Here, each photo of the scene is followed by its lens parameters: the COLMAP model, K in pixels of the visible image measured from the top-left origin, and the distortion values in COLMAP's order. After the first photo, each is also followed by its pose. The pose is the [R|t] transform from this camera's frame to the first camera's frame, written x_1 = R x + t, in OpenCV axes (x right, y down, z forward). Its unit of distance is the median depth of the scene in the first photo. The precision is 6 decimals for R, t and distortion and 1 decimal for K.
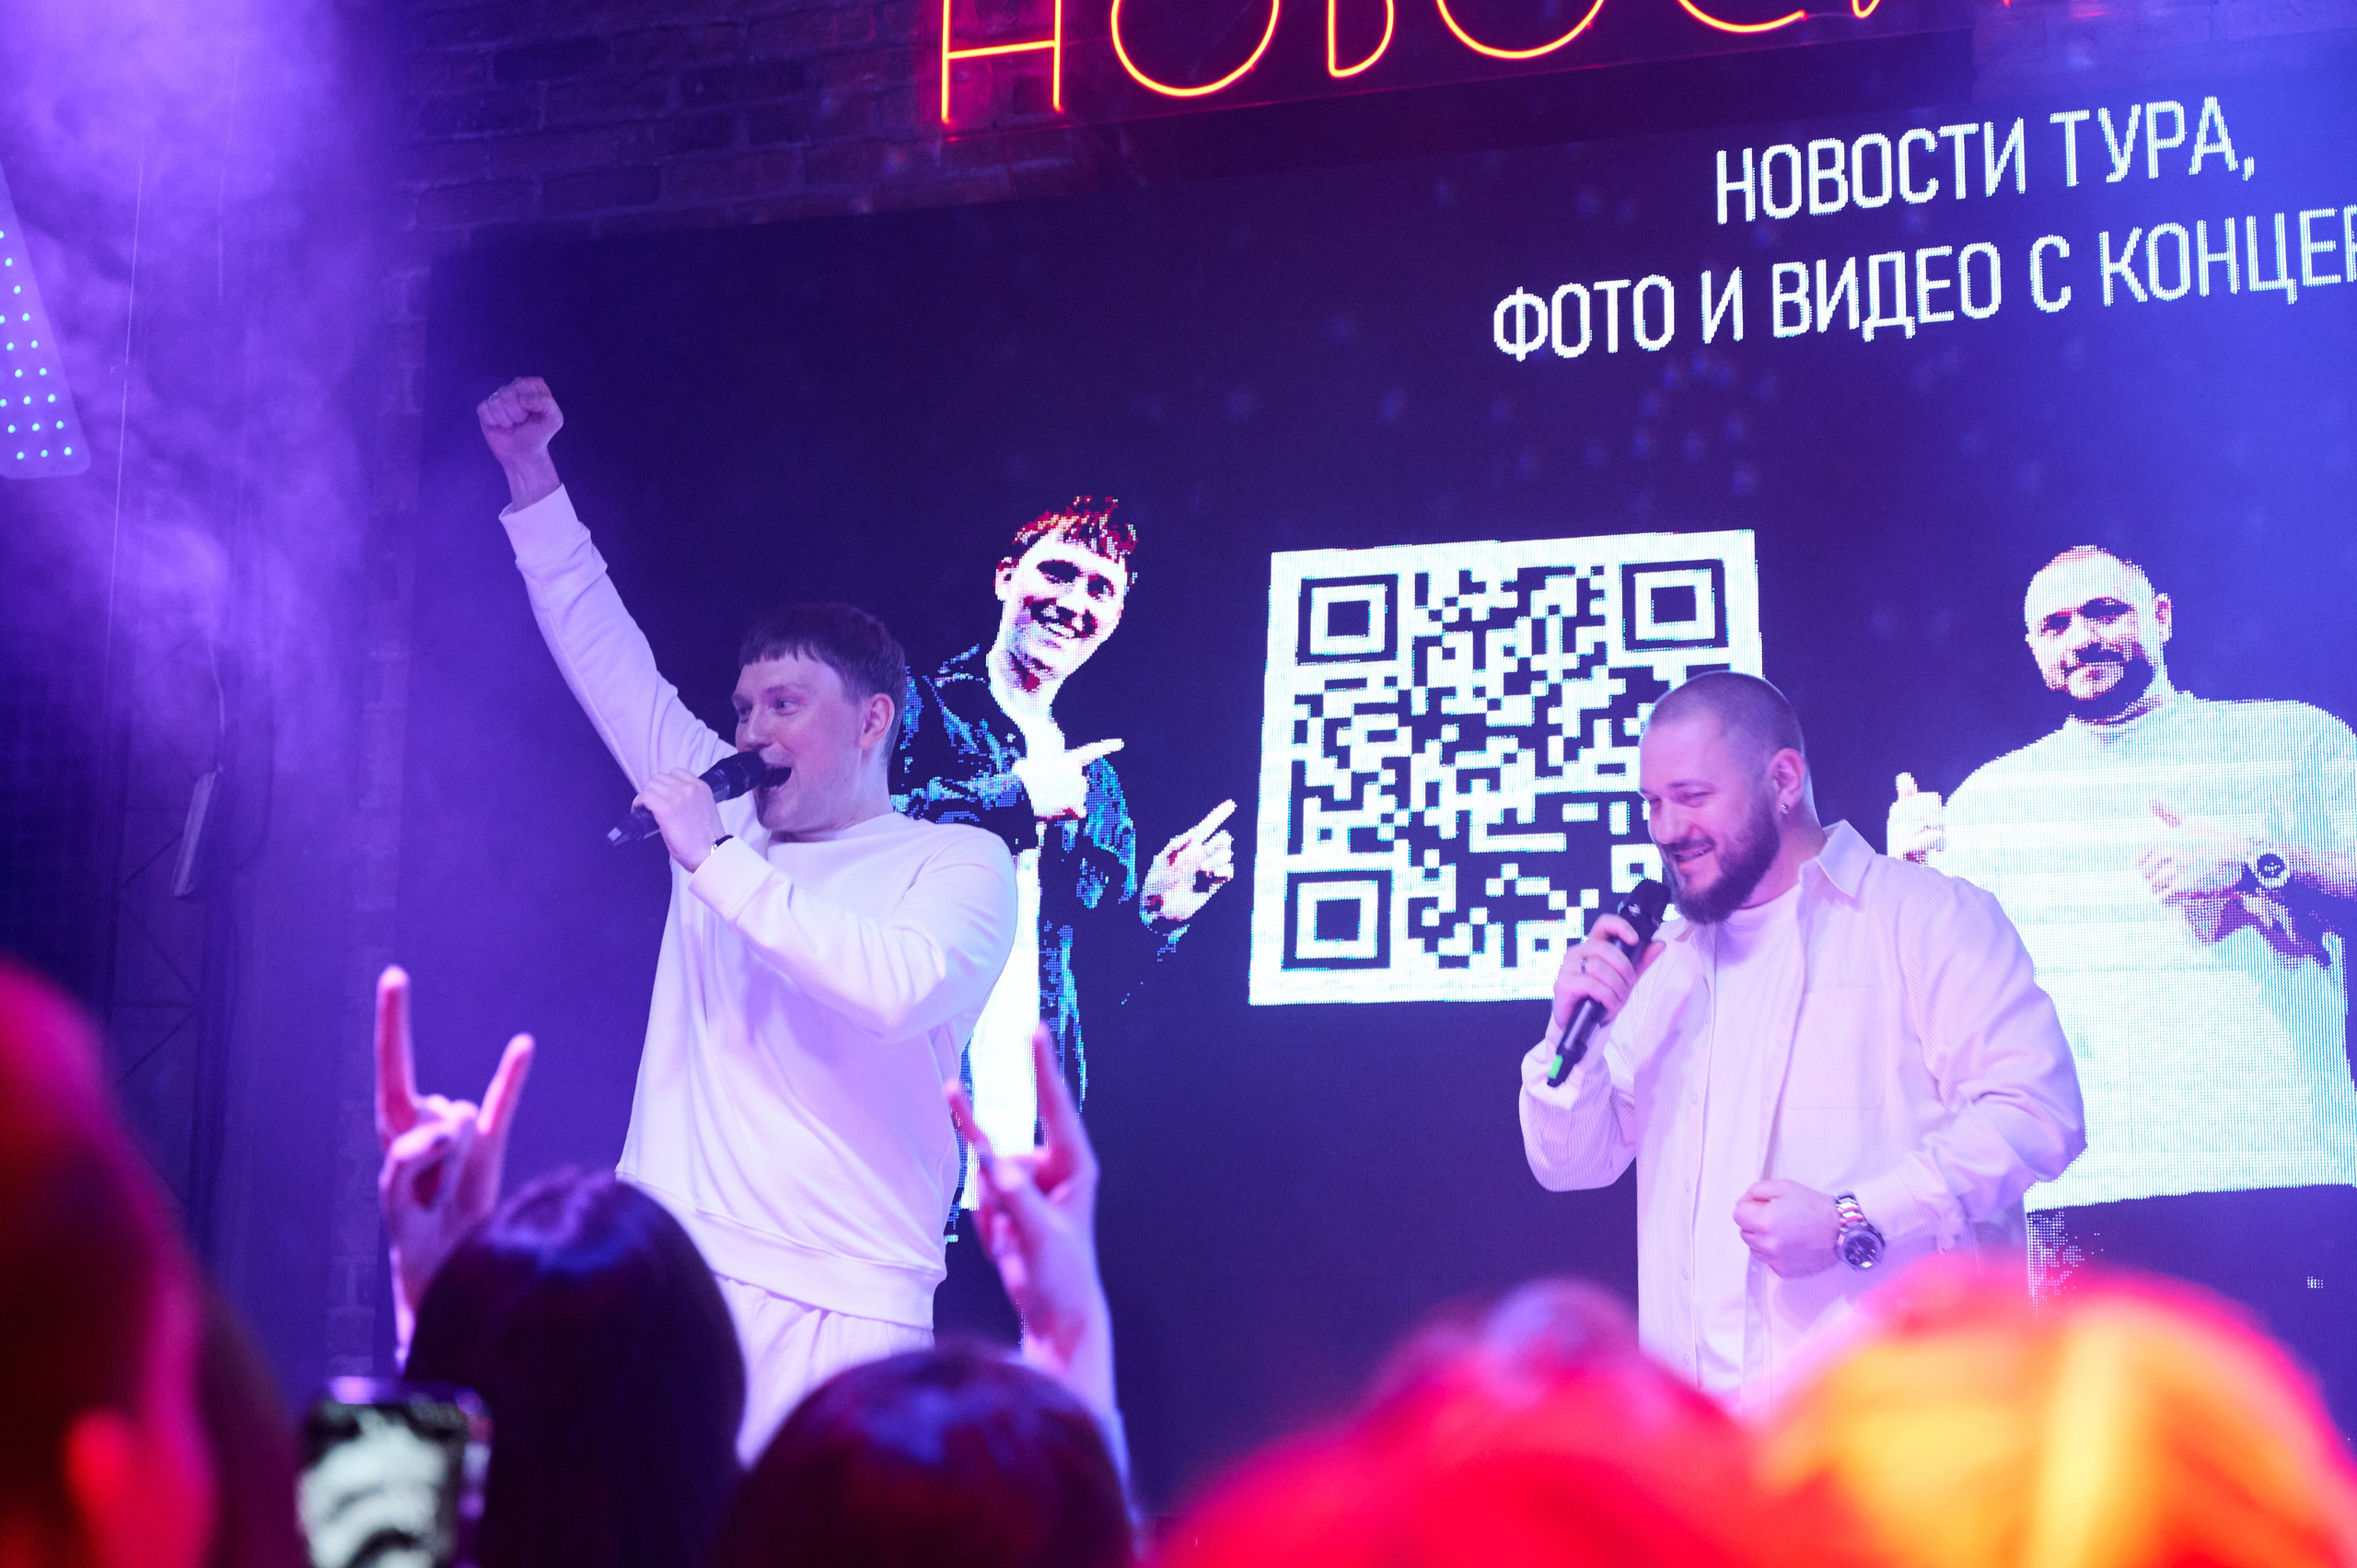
lens RADIAL K [[3743.9, 0, 1112.1], [0, 3743.9, 718.9], [0, 0, 1]] dist [-0.001755, 0.000000]
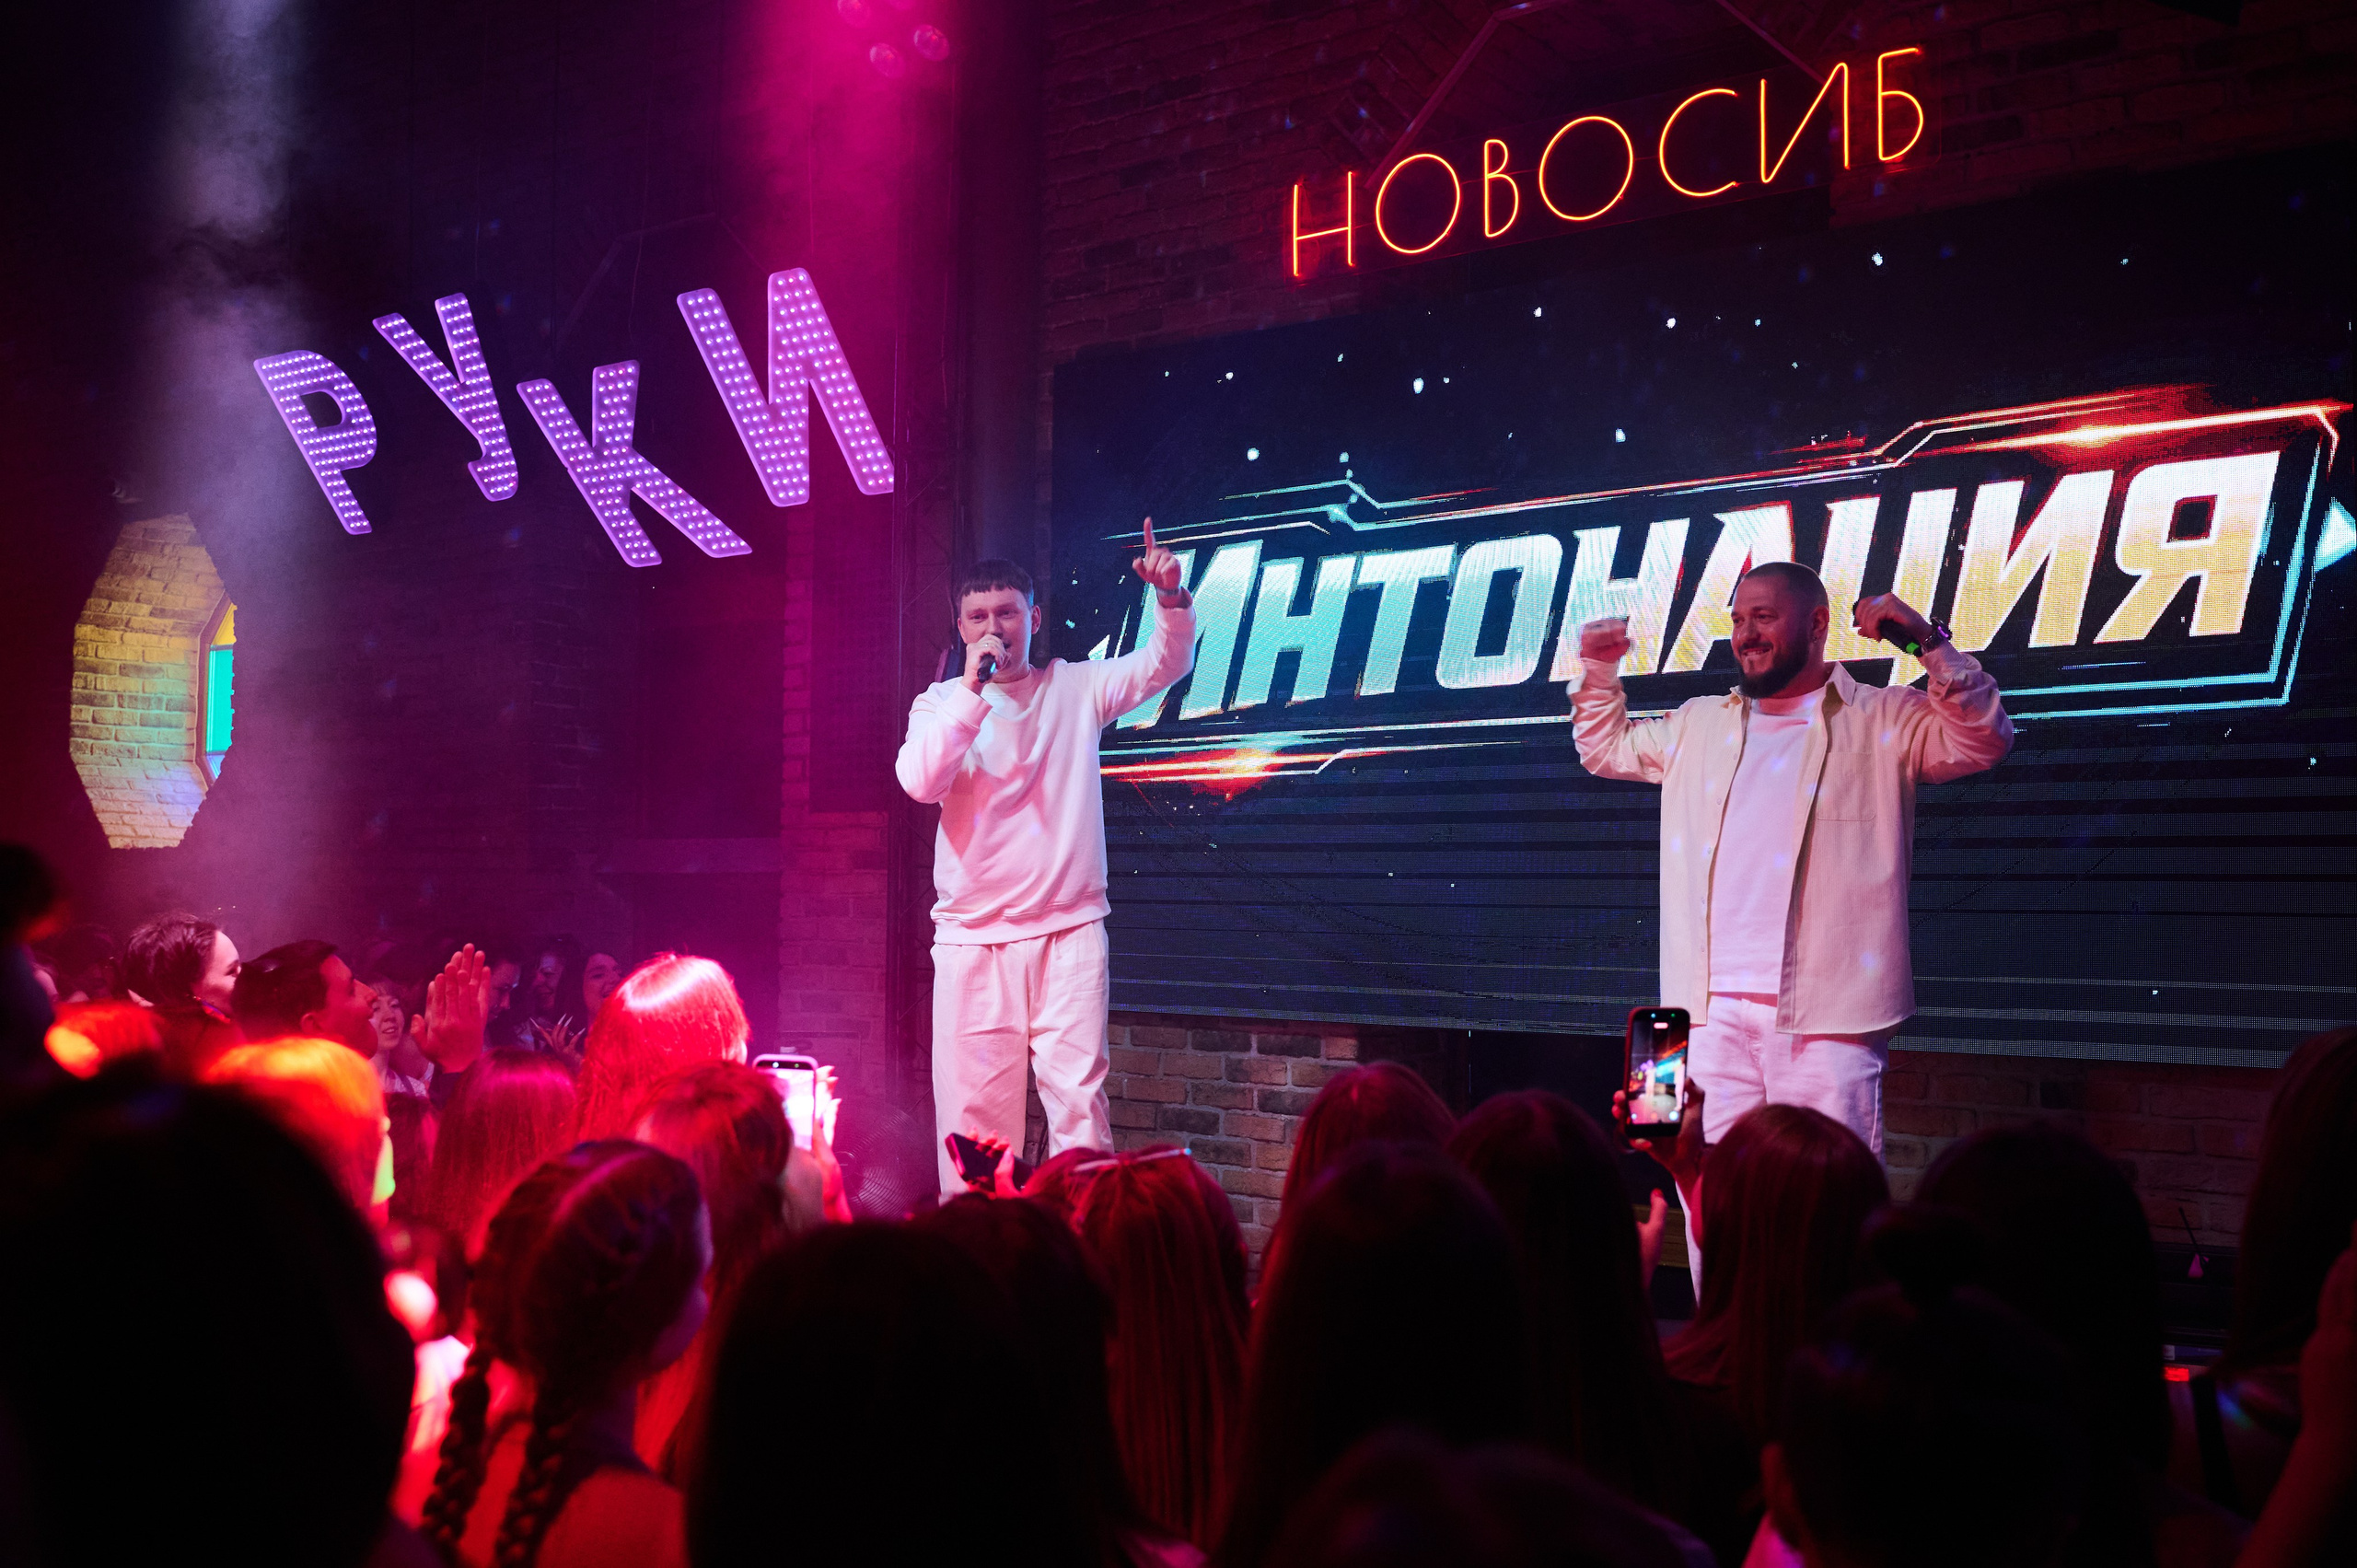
lens RADIAL K [[2343.8, 0, 1142.3], [0, 2343.8, 728.1], [0, 0, 1]] dist [-0.012814, 0.000000]
pose [[0.942353, -0.028887, -0.333371, 0.260305], [0.068714, 0.991741, 0.108301, -0.068851], [0.327489, -0.124965, 0.936555, -0.128191]]
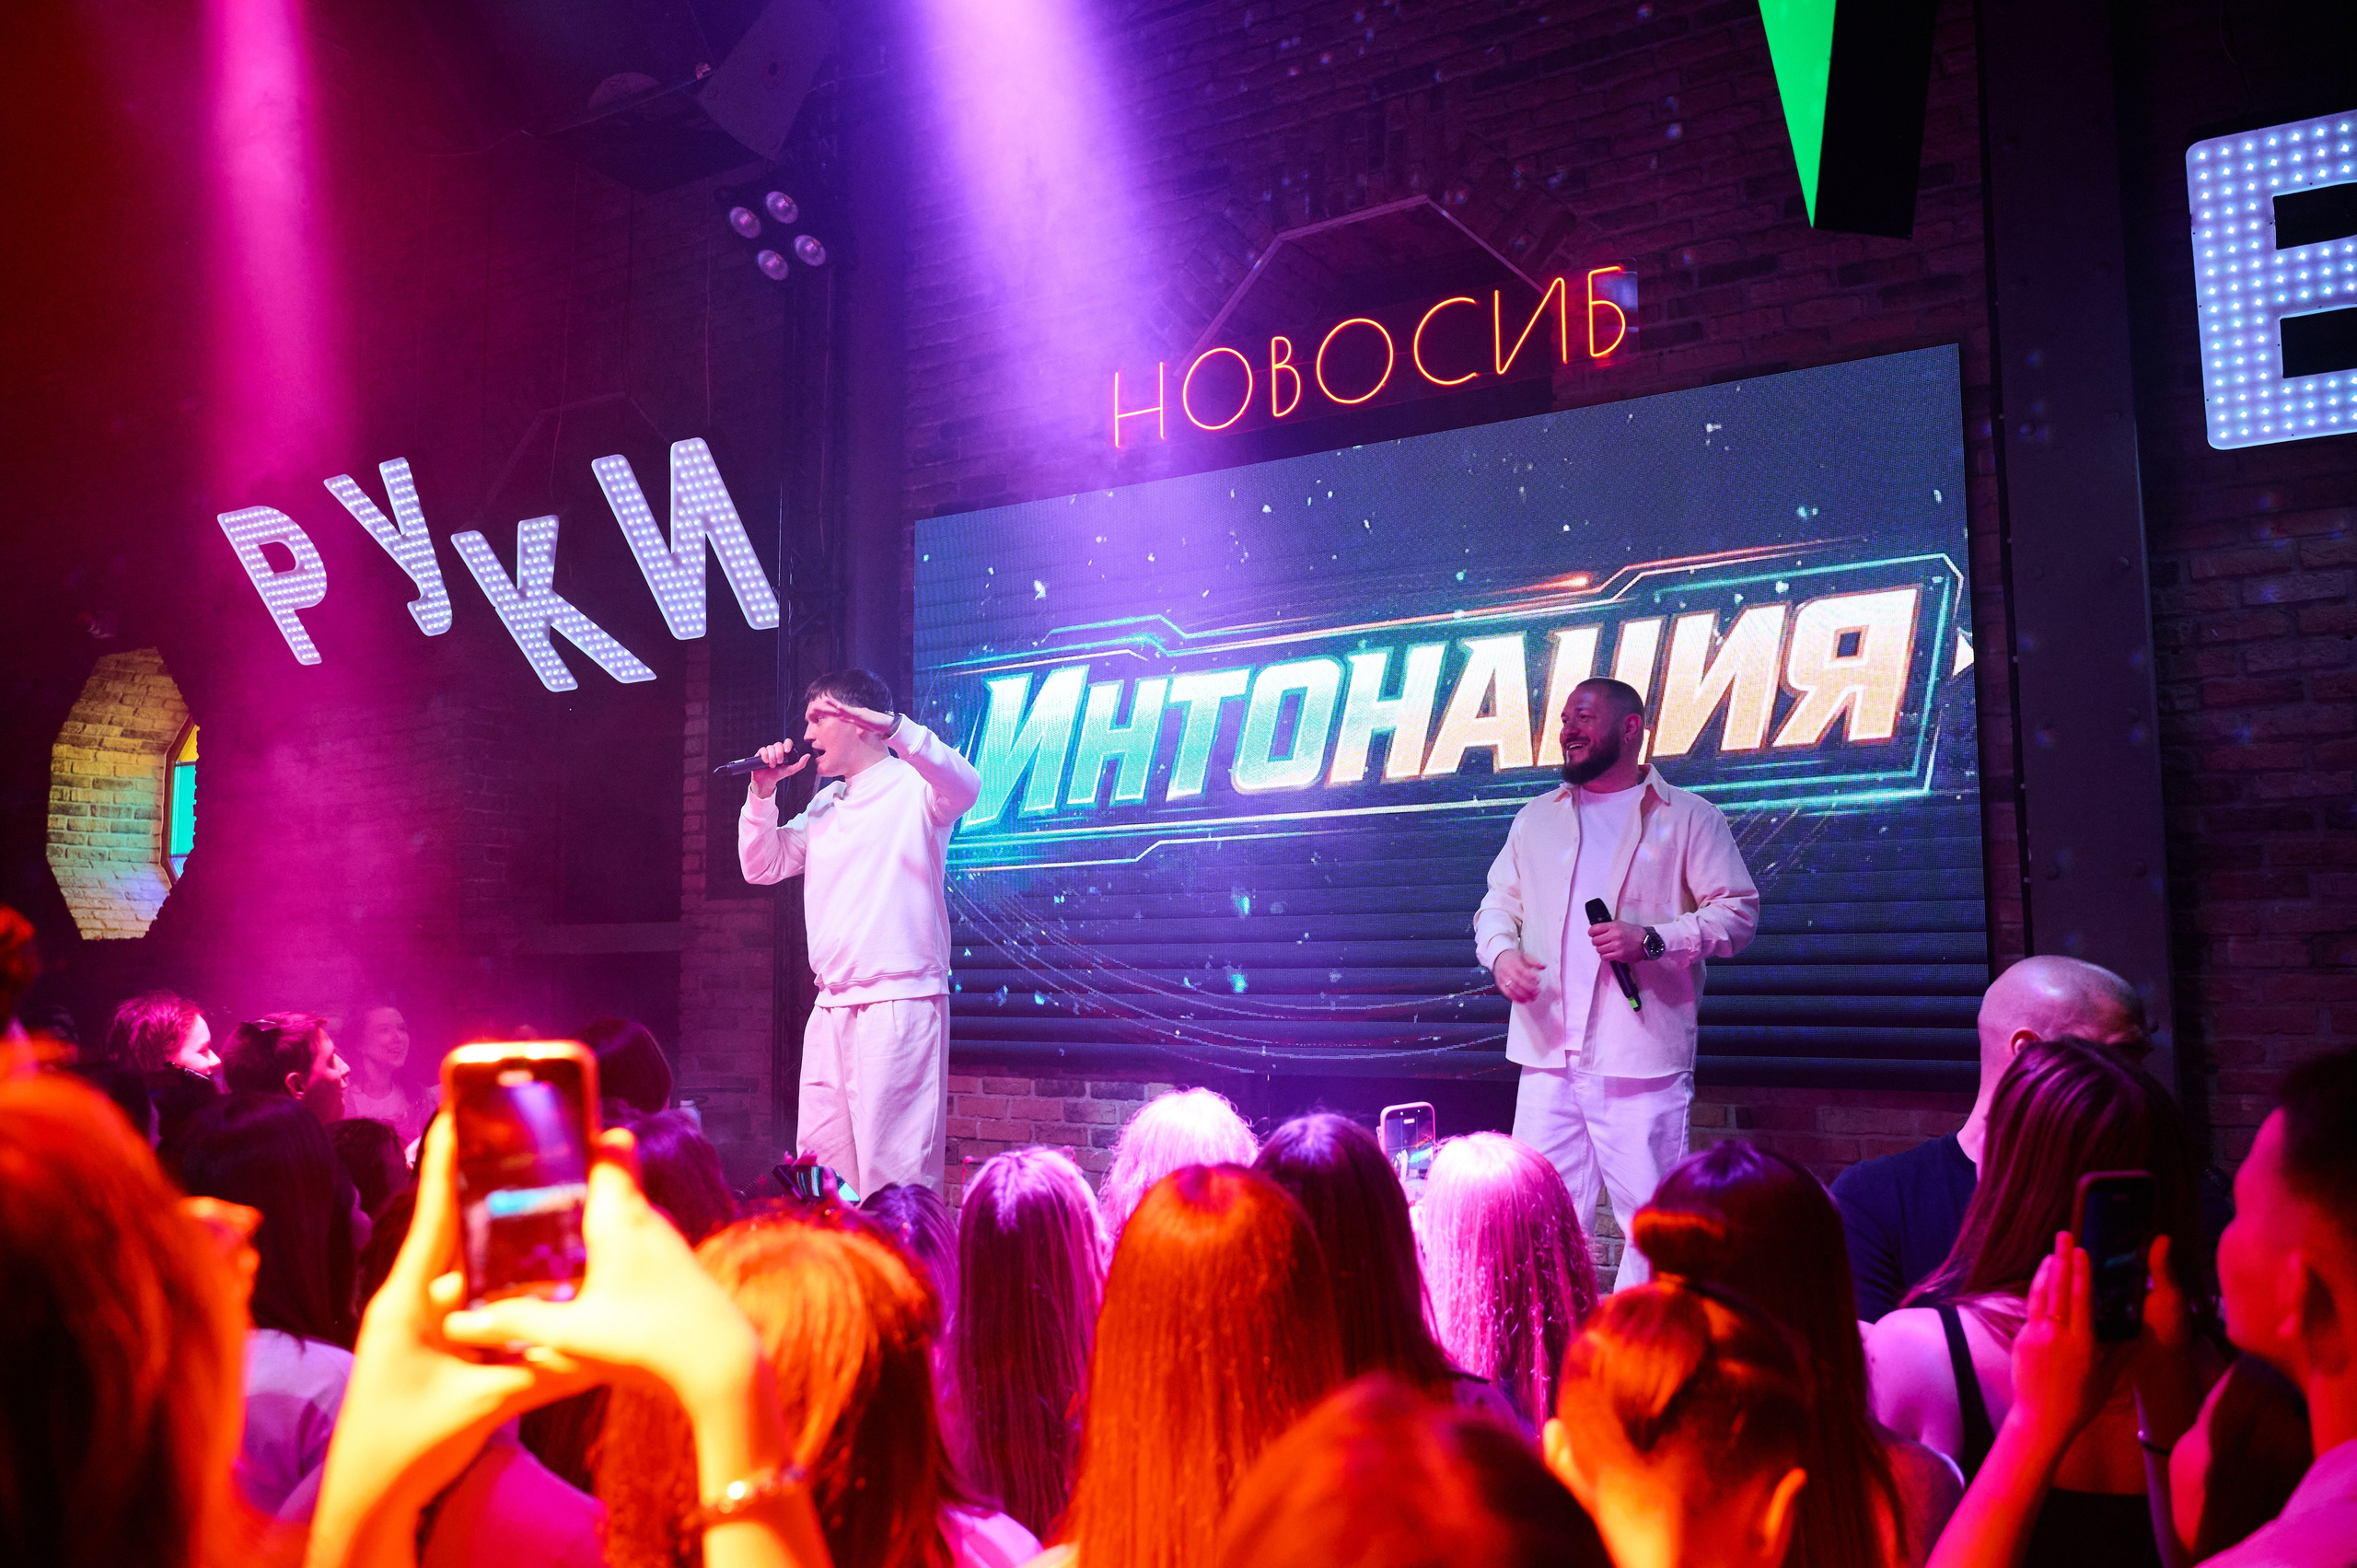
lens RADIAL K [[1931.5, 0, 1170.2], [0, 1931.5, 739.2], [0, 0, 1]] dist [-0.000980, -0.013139]
pose [[0.969247, -0.049274, -0.241107, 0.251744], [0.067854, 0.995281, 0.069369, -0.064770], [0.236551, -0.083596, 0.968016, -0.112011]]
